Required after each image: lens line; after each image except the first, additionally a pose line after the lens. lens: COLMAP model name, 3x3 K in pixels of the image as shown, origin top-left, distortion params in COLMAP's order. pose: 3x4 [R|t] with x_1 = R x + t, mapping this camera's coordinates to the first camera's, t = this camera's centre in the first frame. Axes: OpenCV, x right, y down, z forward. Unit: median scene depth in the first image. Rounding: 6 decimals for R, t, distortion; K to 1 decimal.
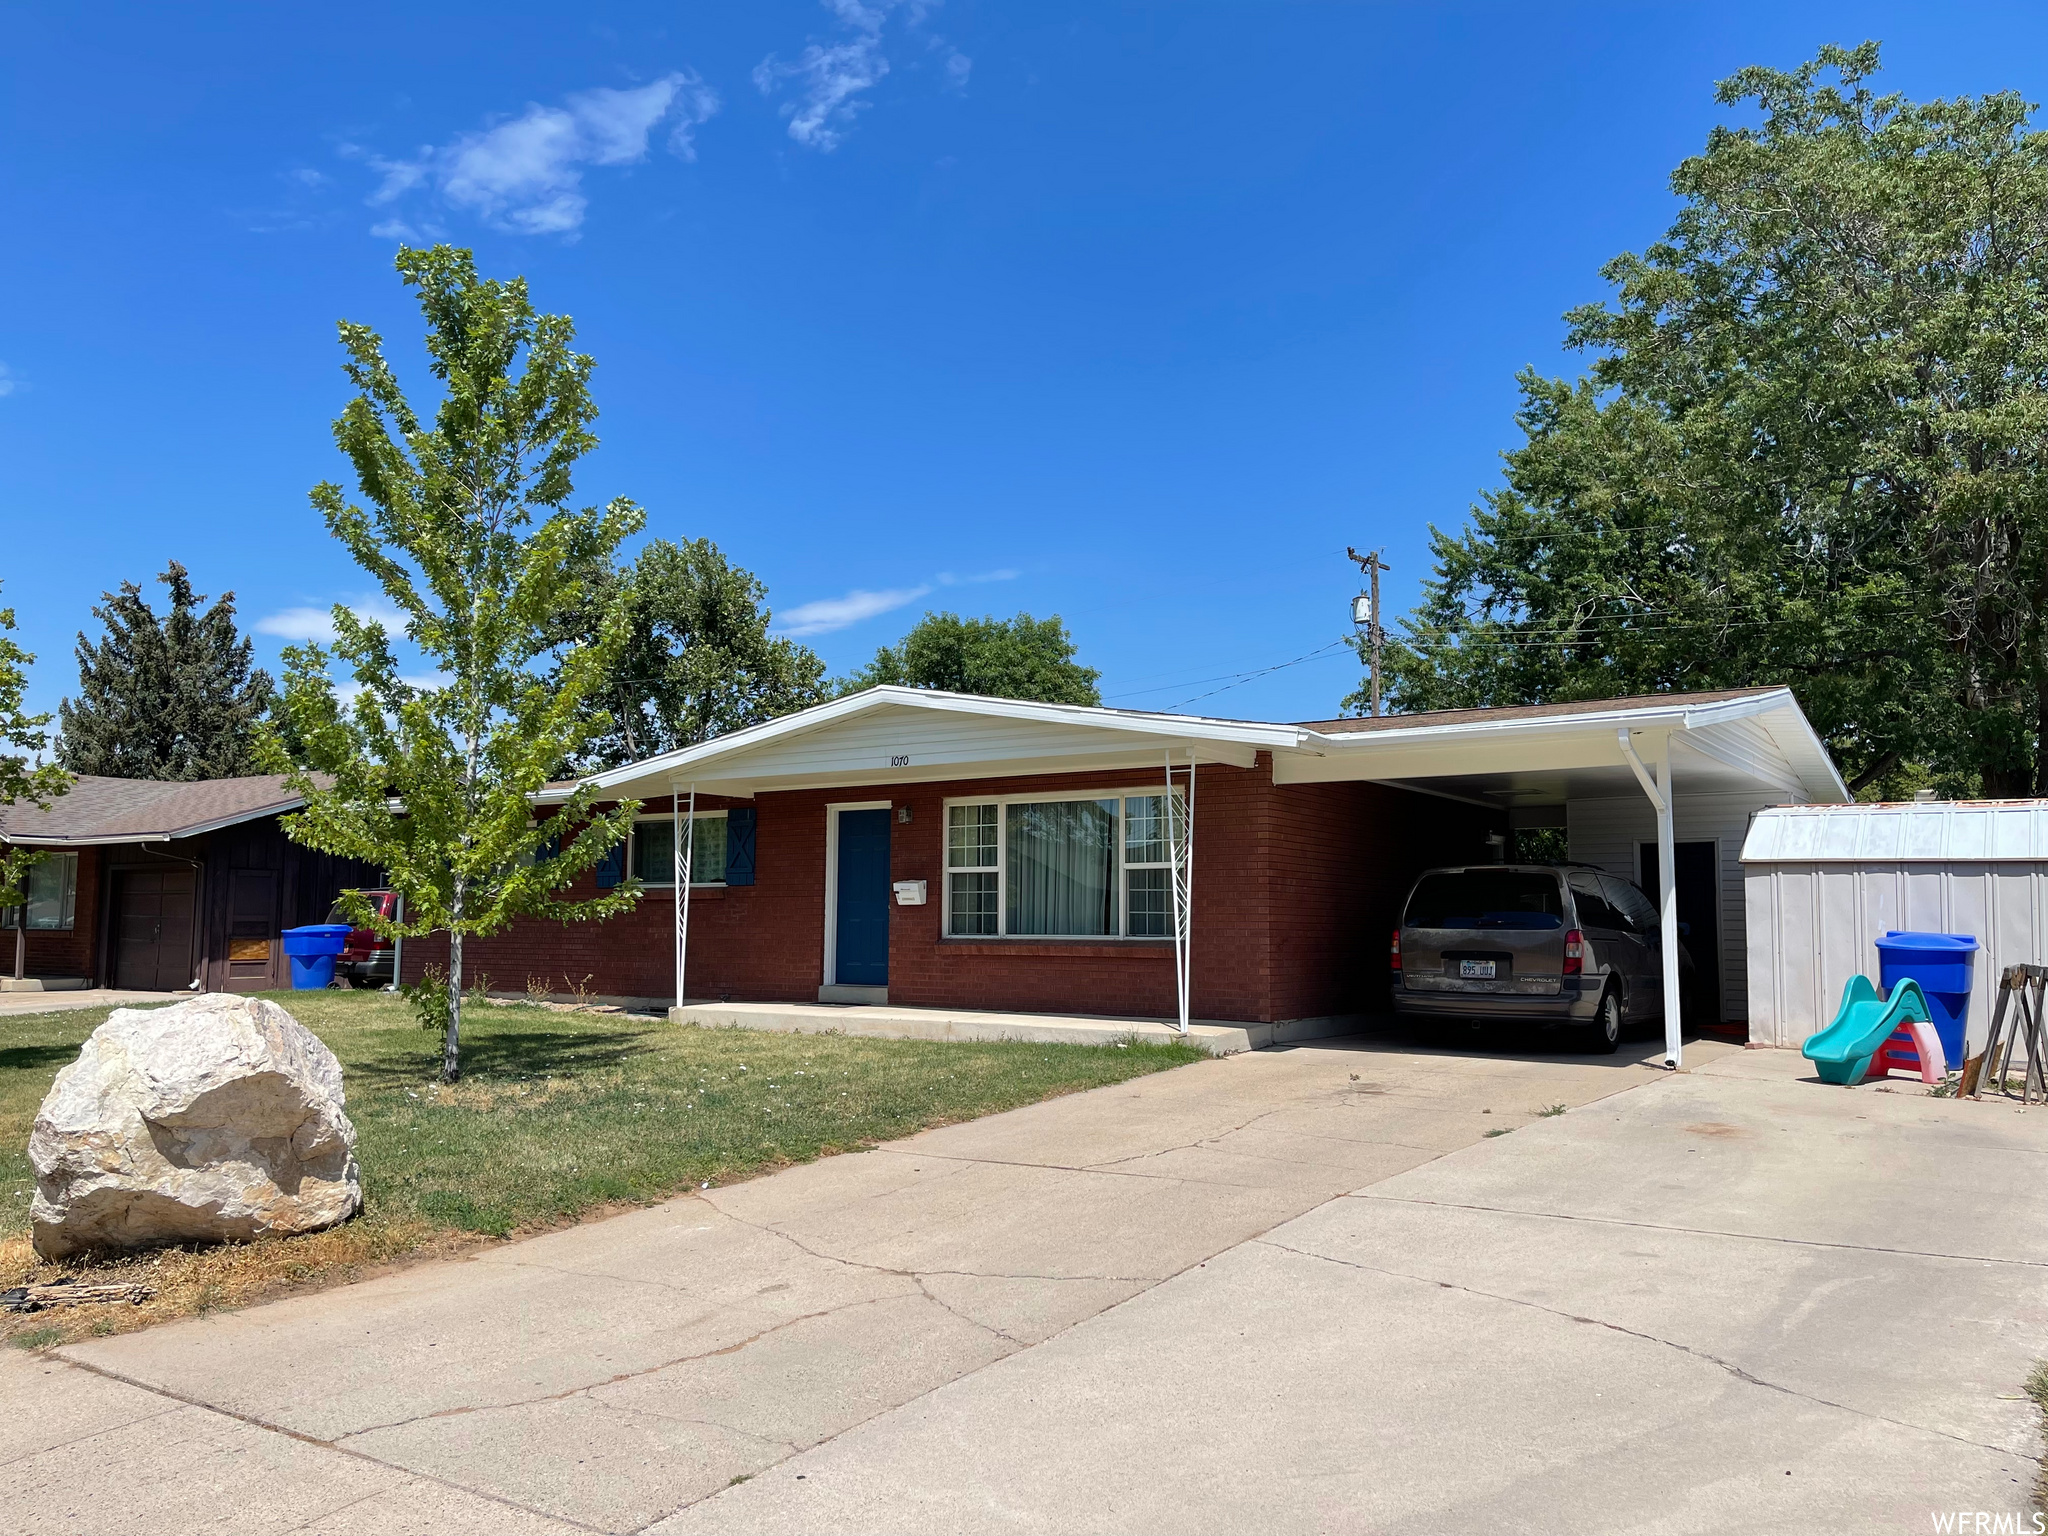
lens RADIAL K [[1565.7, 0, 1021.4], [0, 1565.7, 768.1], [0, 0, 1]] dist [0.050919, -0.012714]
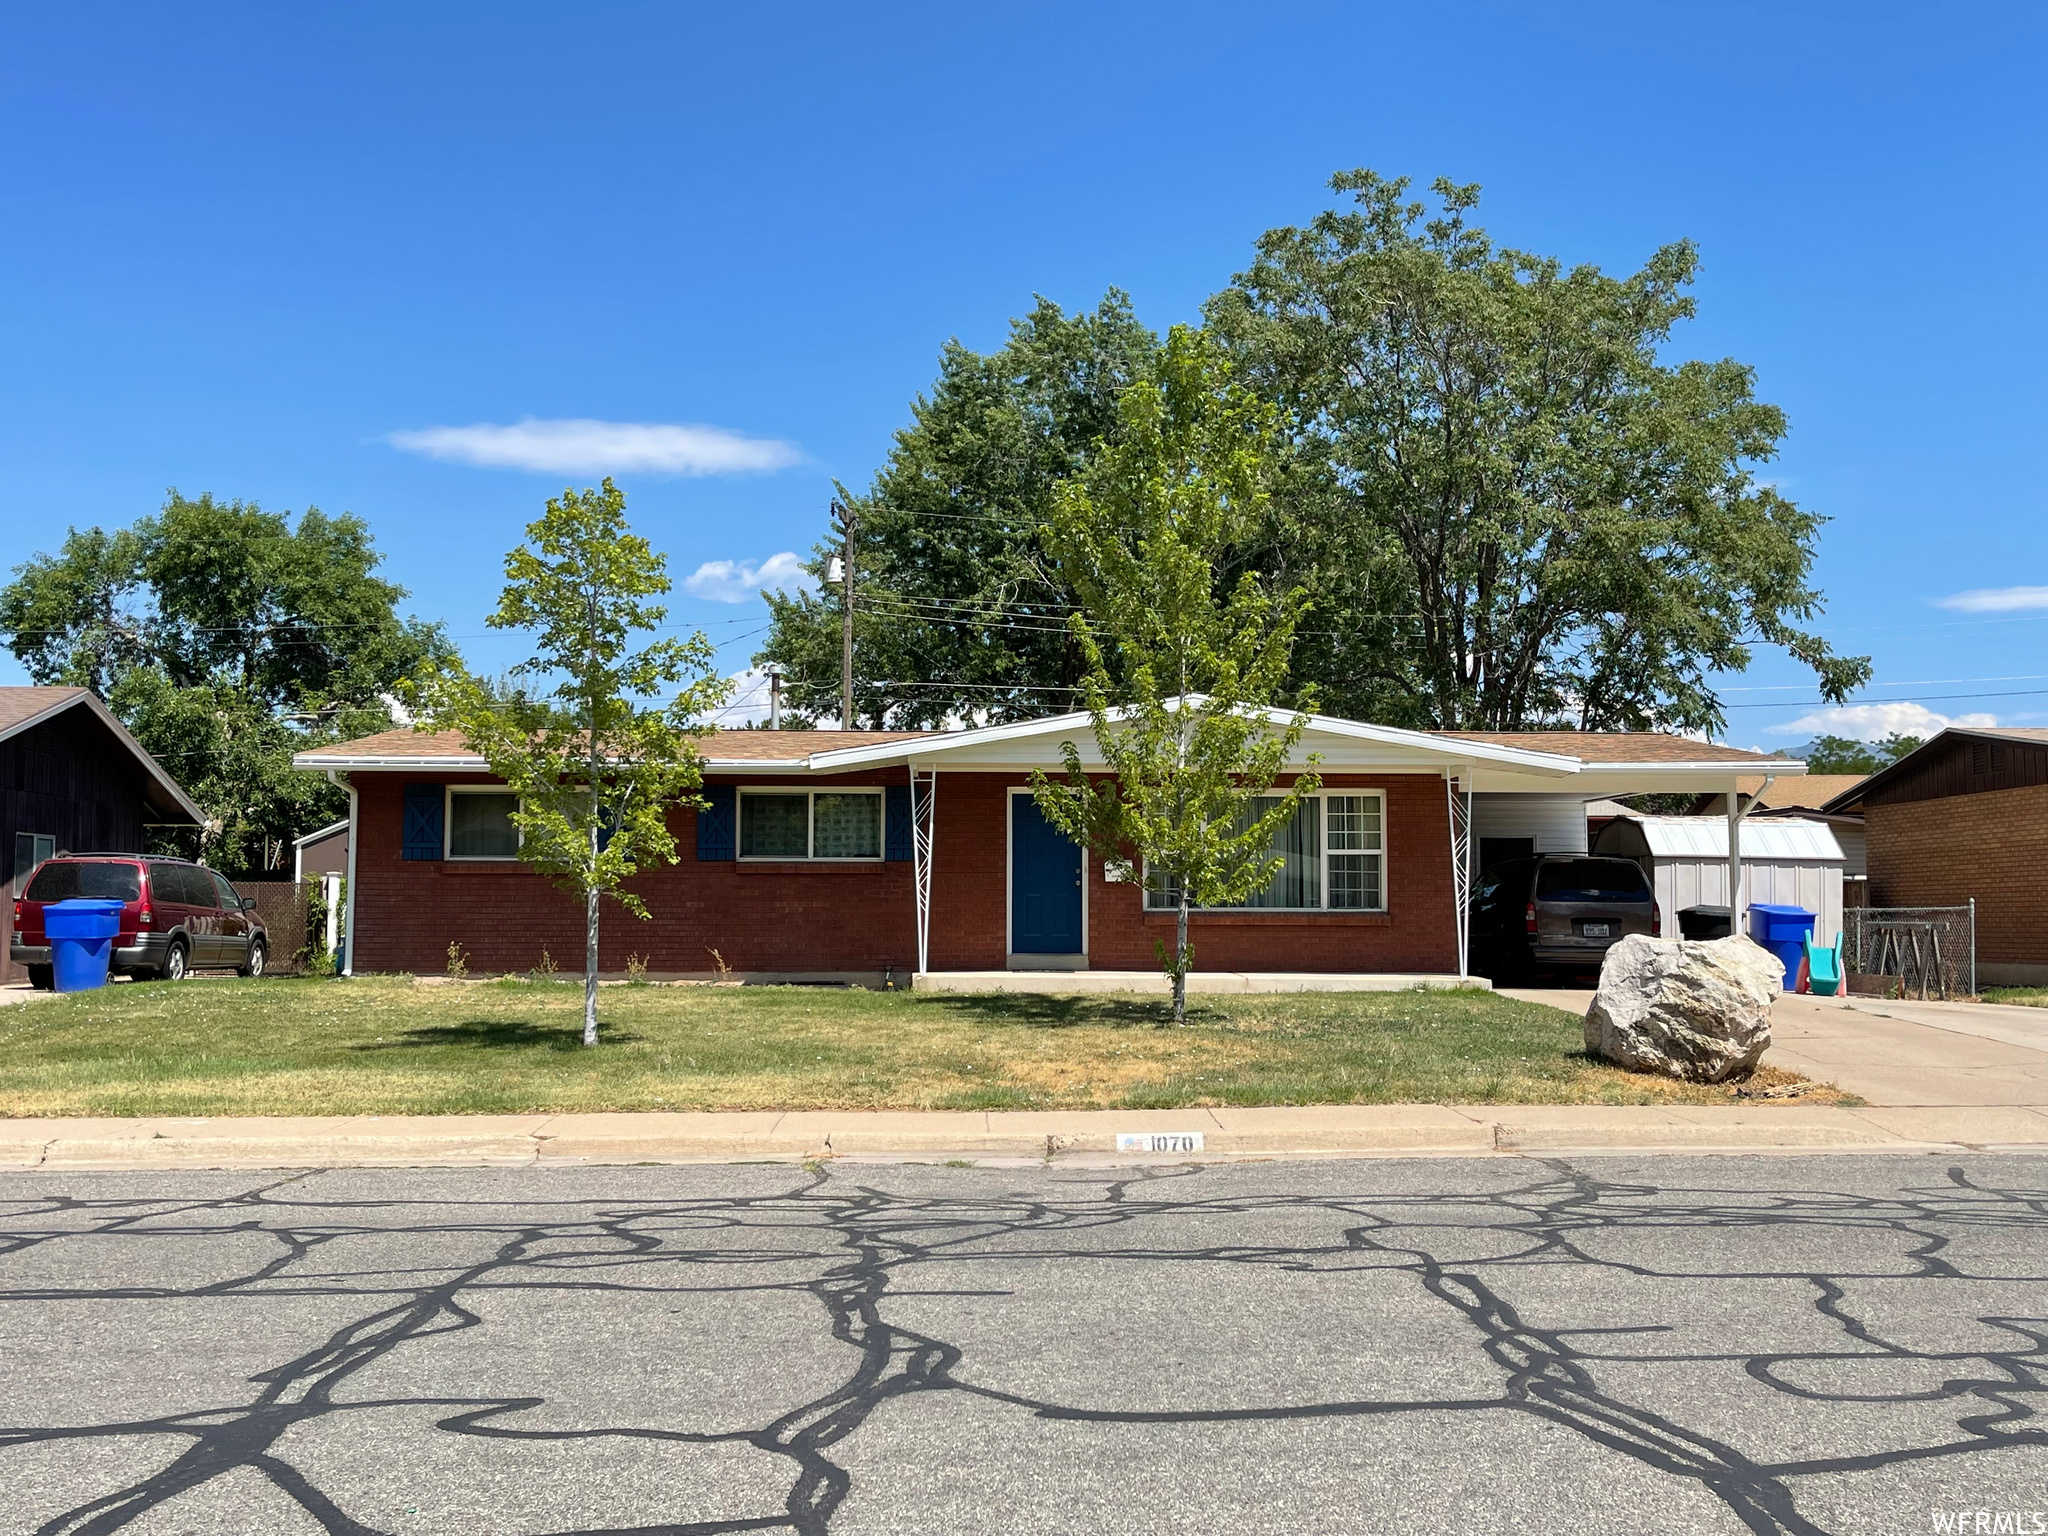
lens RADIAL K [[2002.0, 0, 1017.9], [0, 2002.0, 813.9], [0, 0, 1]] dist [0.090787, 0.000000]
pose [[0.806641, 0.027115, 0.590419, -1.066672], [-0.058631, 0.997691, 0.034284, -0.007287], [-0.588126, -0.062272, 0.806369, -0.130354]]
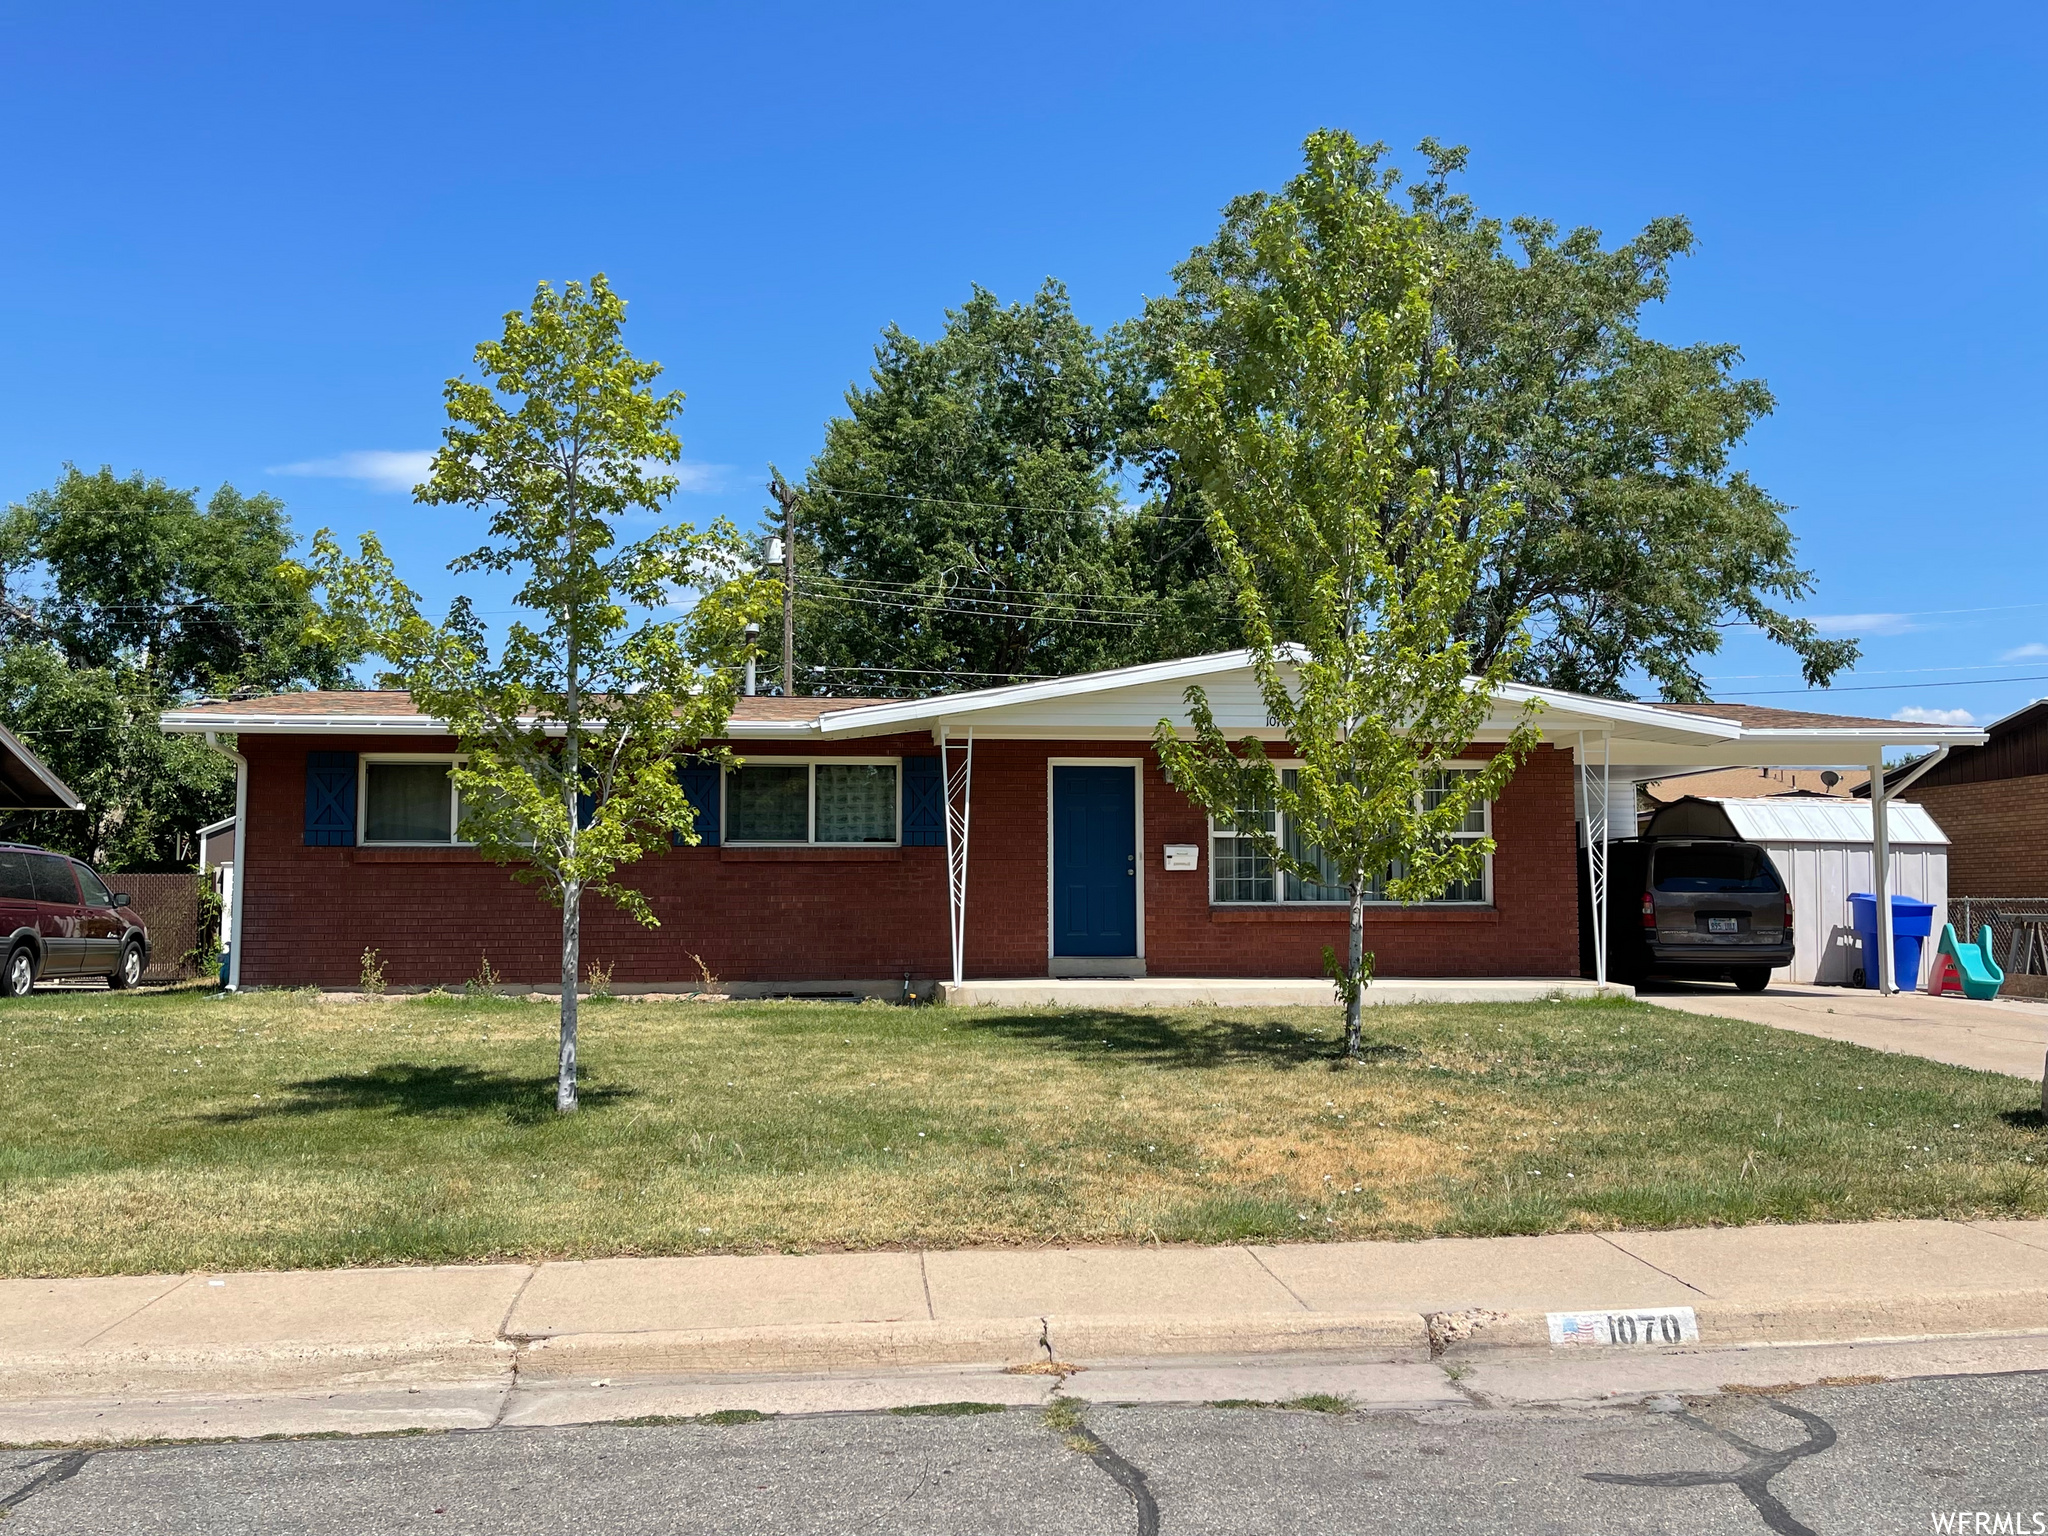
lens RADIAL K [[1795.6, 0, 1032.9], [0, 1795.6, 799.7], [0, 0, 1]] dist [0.045551, 0.041957]
pose [[0.759613, 0.030923, 0.649640, -0.917333], [-0.060798, 0.997871, 0.023591, 0.026537], [-0.647527, -0.057417, 0.759876, 0.254577]]
